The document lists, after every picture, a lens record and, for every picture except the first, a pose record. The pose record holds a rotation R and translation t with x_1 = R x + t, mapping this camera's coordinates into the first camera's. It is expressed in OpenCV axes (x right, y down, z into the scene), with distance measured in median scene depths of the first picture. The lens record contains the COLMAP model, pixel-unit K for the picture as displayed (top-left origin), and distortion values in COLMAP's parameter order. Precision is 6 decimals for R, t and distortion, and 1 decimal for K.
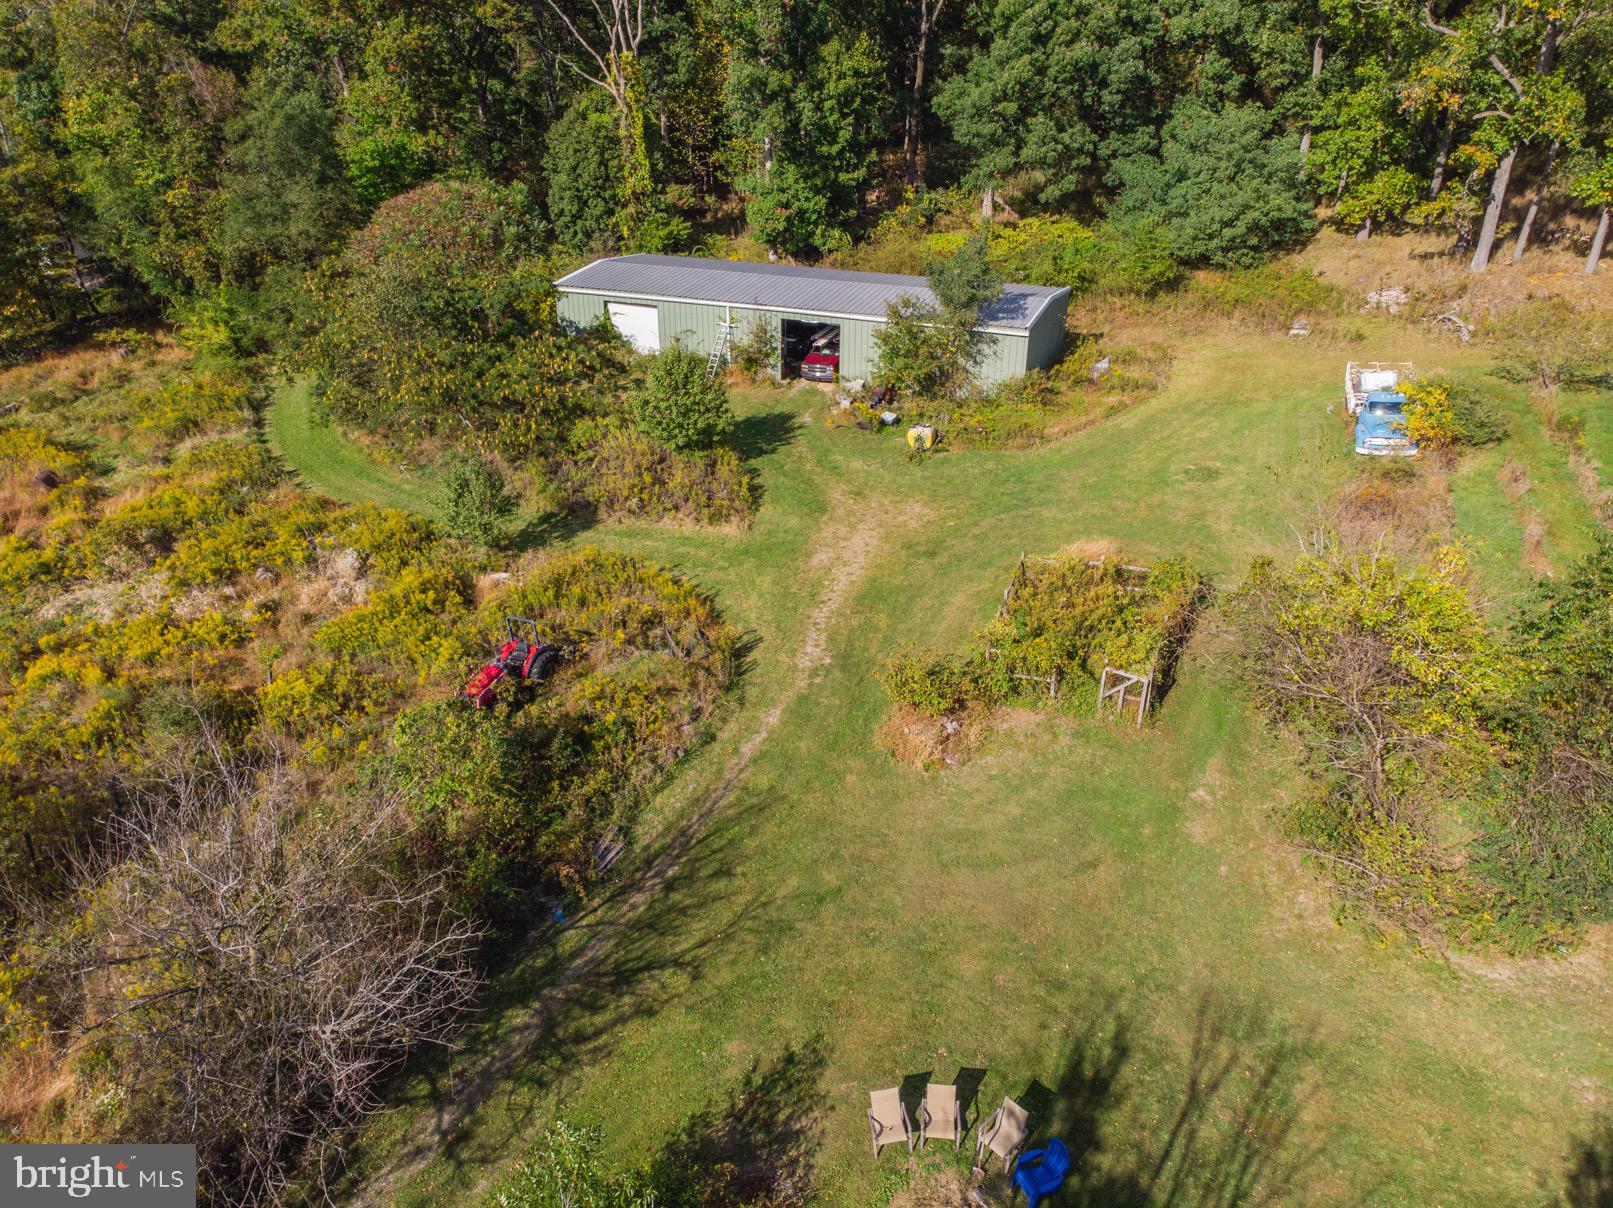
lens RADIAL K [[1200.4, 0, 815.0], [0, 1200.4, 603.1], [0, 0, 1]] dist [0.023751, -0.004580]
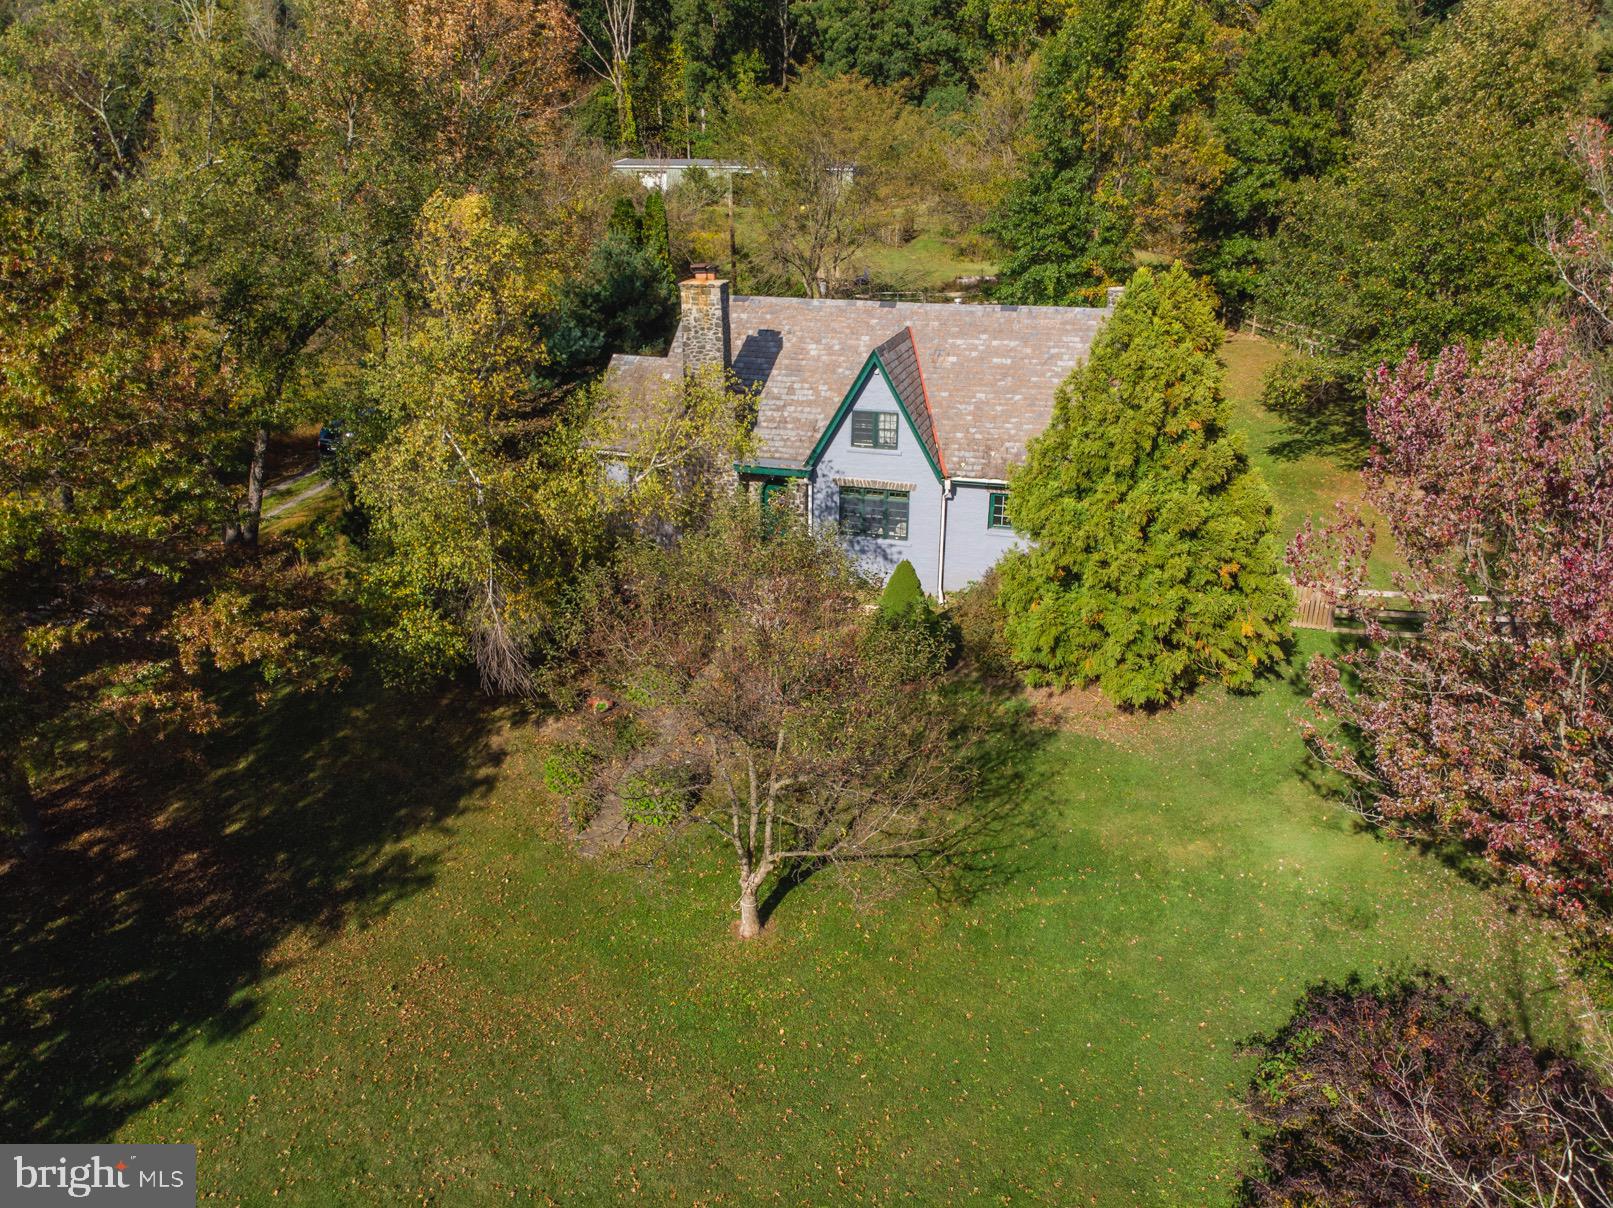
lens RADIAL K [[1192.5, 0, 805.5], [0, 1192.5, 584.0], [0, 0, 1]] dist [-0.000838, 0.103315]
pose [[0.992473, -0.046065, 0.113467, -0.133023], [0.055711, 0.994961, -0.083356, 0.507187], [-0.109055, 0.089050, 0.990039, -0.759250]]
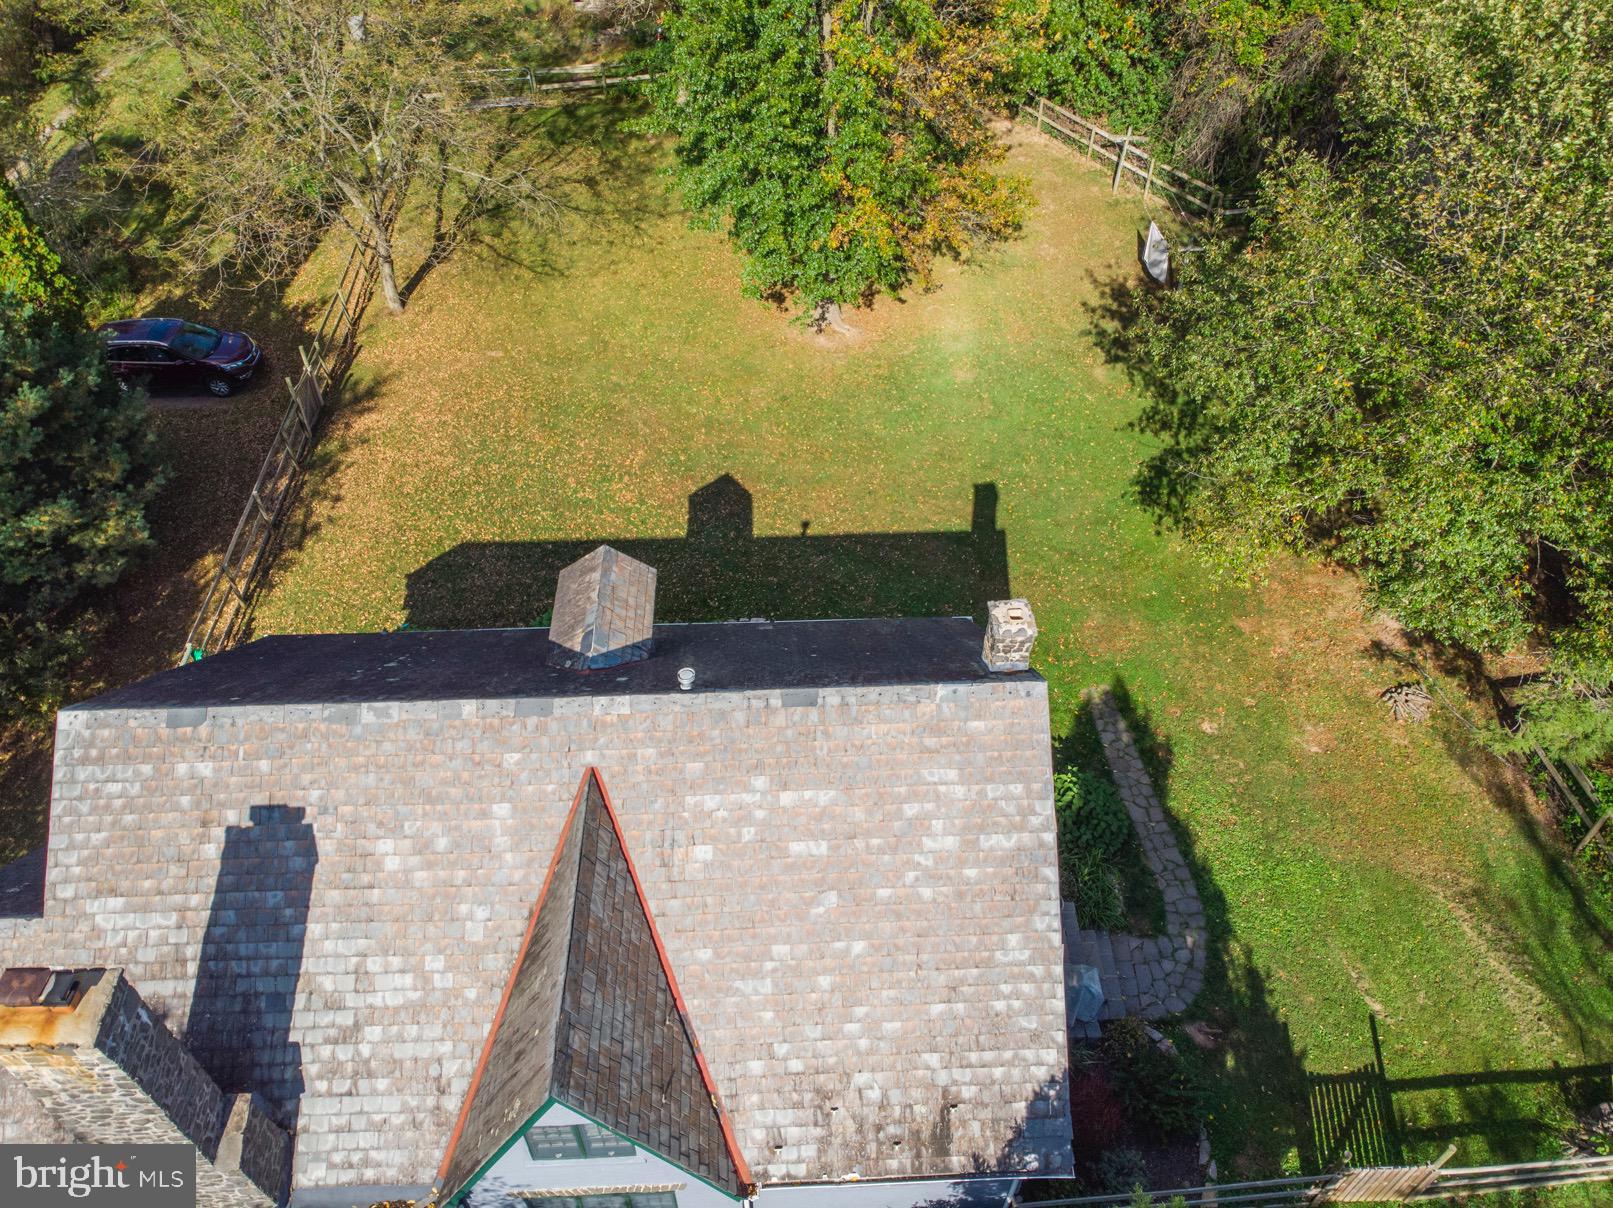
lens RADIAL K [[1174.5, 0, 813.5], [0, 1174.5, 603.5], [0, 0, 1]] dist [0.012670, 0.008441]
pose [[0.906932, -0.300210, 0.295547, -0.048367], [0.190774, 0.918169, 0.347234, 0.264868], [-0.375606, -0.258535, 0.889989, -0.491238]]
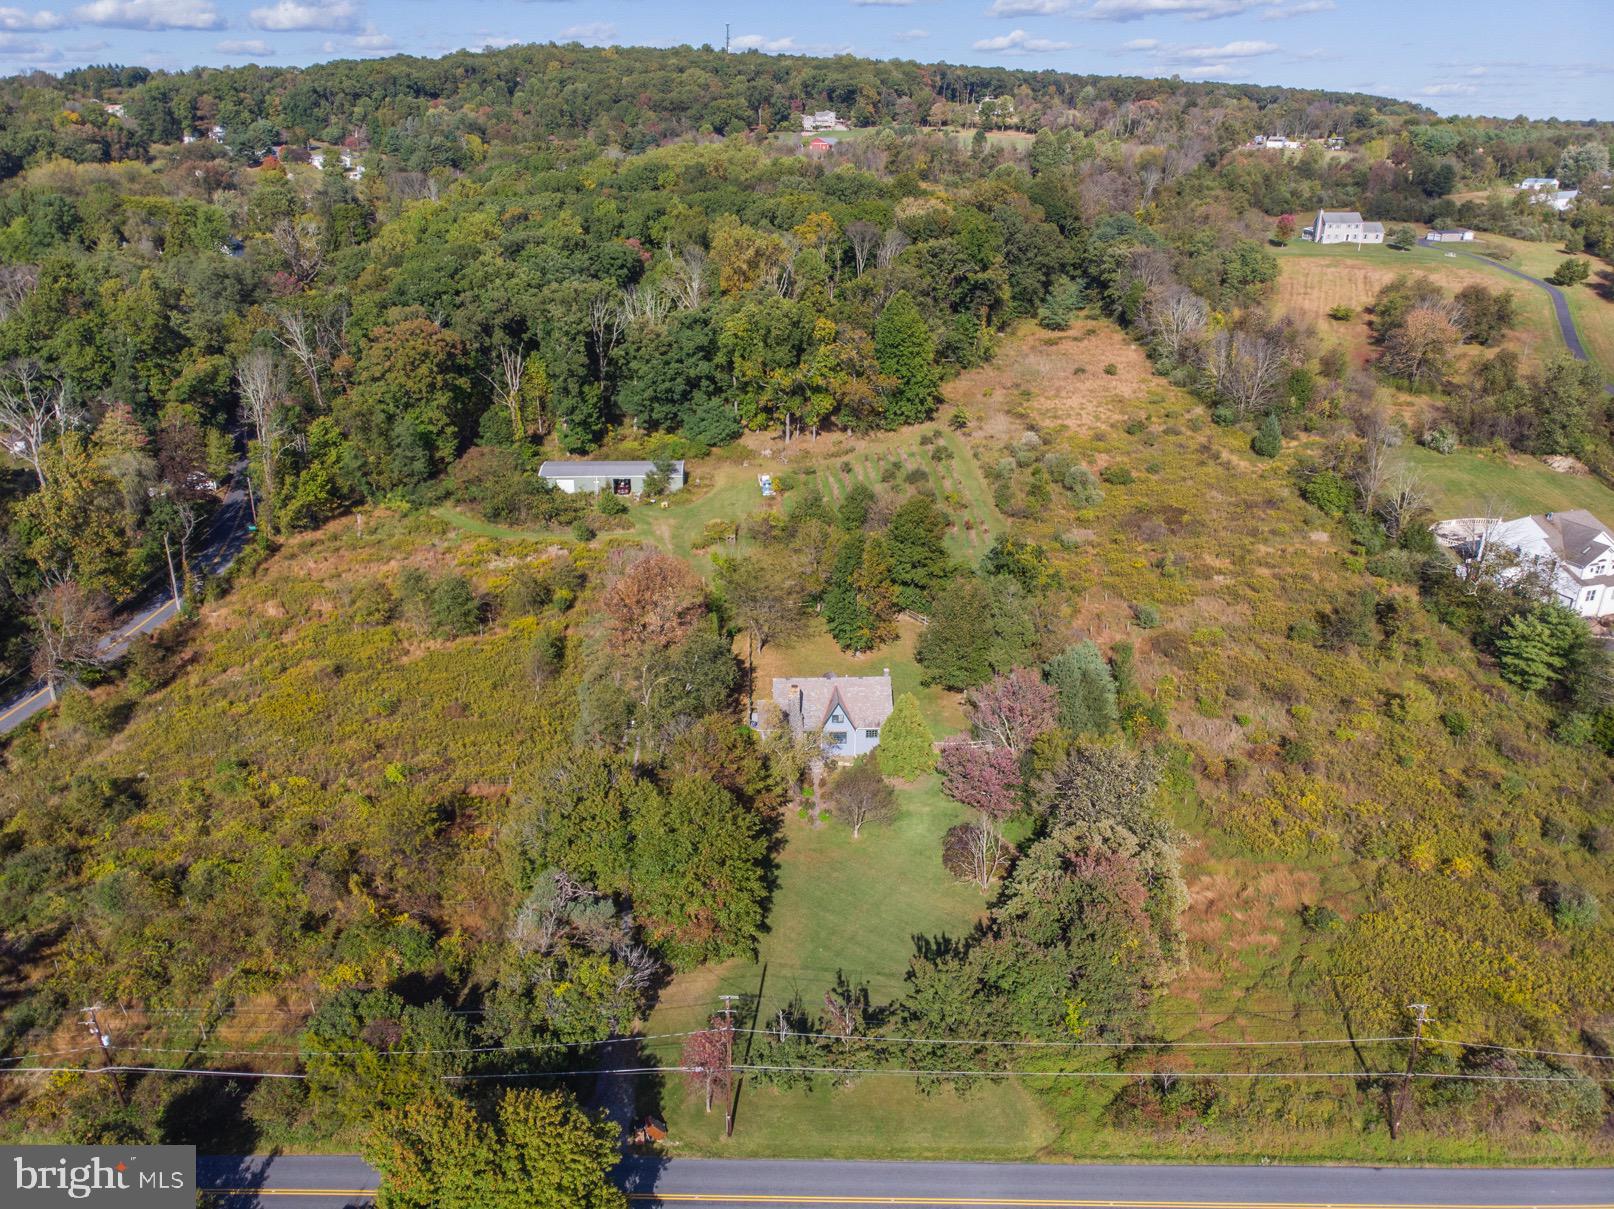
lens RADIAL K [[1175.3, 0, 814.0], [0, 1175.3, 604.0], [0, 0, 1]] dist [0.012670, 0.008441]
pose [[0.901900, -0.162306, 0.400292, -0.781137], [0.188753, 0.981646, -0.027251, 0.279324], [-0.388522, 0.100134, 0.915982, -1.983706]]
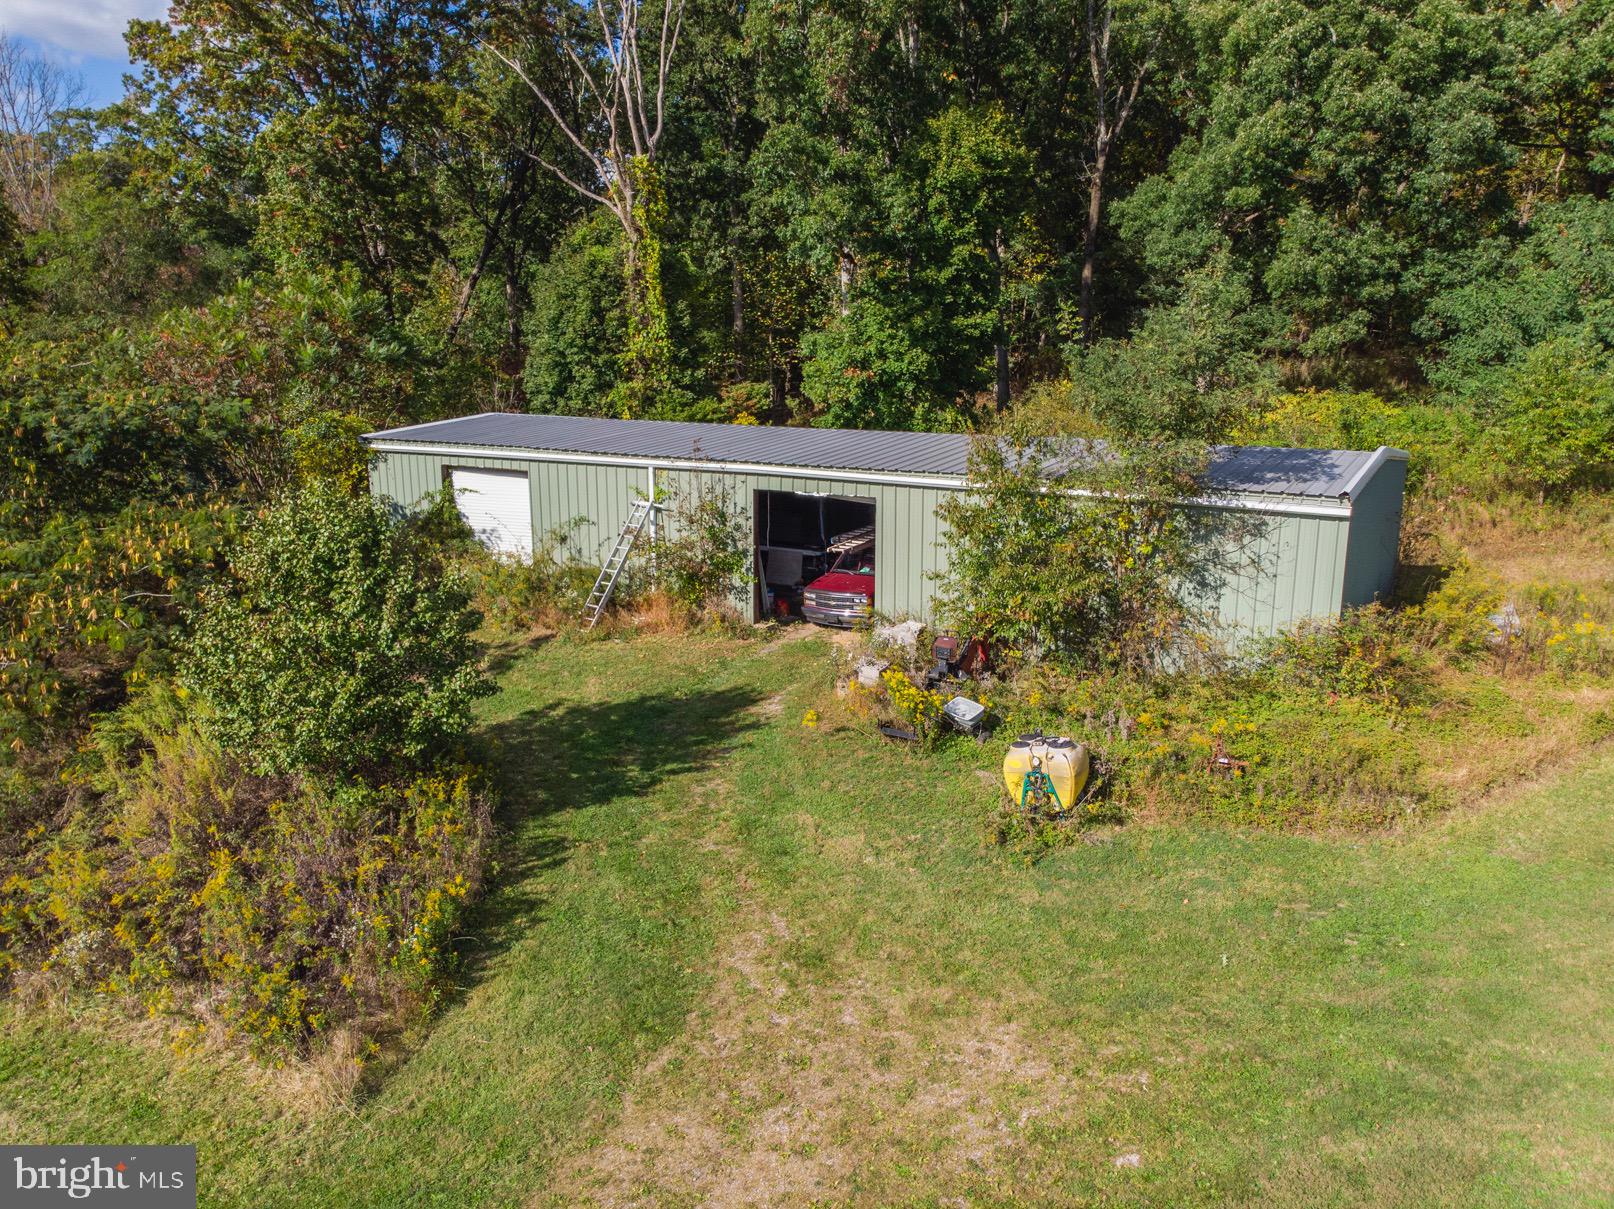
lens RADIAL K [[1201.2, 0, 815.5], [0, 1201.2, 603.6], [0, 0, 1]] dist [0.023751, -0.004580]
pose [[0.987213, 0.032236, -0.156111, 0.054779], [-0.068874, 0.969466, -0.235356, -0.072676], [0.143757, 0.243098, 0.959290, 0.472251]]
